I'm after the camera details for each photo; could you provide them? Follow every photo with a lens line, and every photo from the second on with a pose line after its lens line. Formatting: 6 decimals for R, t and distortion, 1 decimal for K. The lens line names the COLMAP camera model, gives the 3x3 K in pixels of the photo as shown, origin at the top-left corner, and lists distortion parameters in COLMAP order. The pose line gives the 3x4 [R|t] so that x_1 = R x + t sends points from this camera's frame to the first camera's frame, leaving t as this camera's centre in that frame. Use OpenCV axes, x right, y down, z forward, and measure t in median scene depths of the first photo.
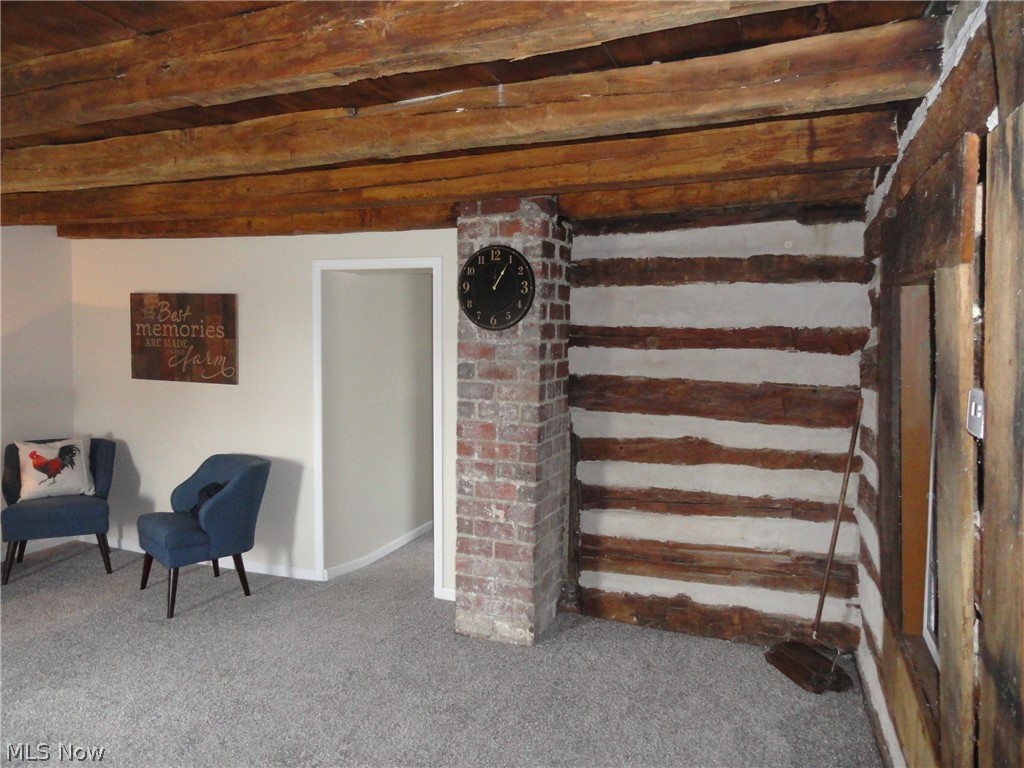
lens RADIAL K [[709.5, 0, 511.6], [0, 709.5, 384.5], [0, 0, 1]] dist [-0.006859, -0.001324]
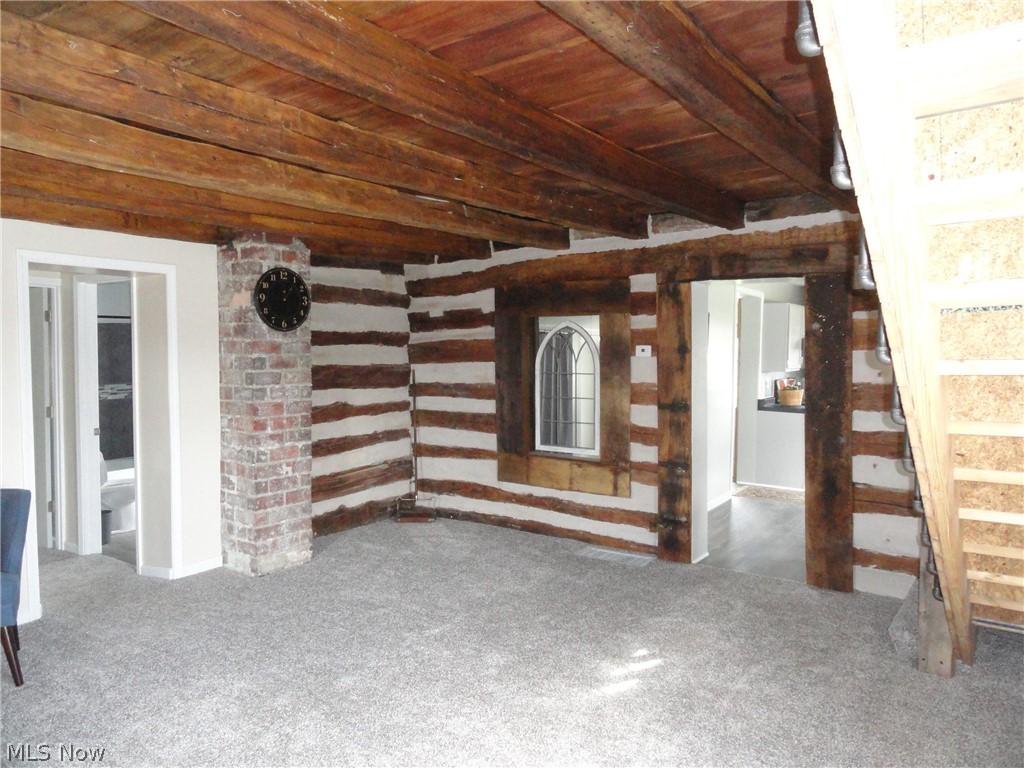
lens RADIAL K [[709.5, 0, 511.1], [0, 709.5, 381.9], [0, 0, 1]] dist [-0.006859, -0.001324]
pose [[0.247230, -0.056804, 0.967290, -1.188551], [0.076007, 0.996341, 0.039084, -0.001689], [-0.965971, 0.063858, 0.250643, 0.256276]]
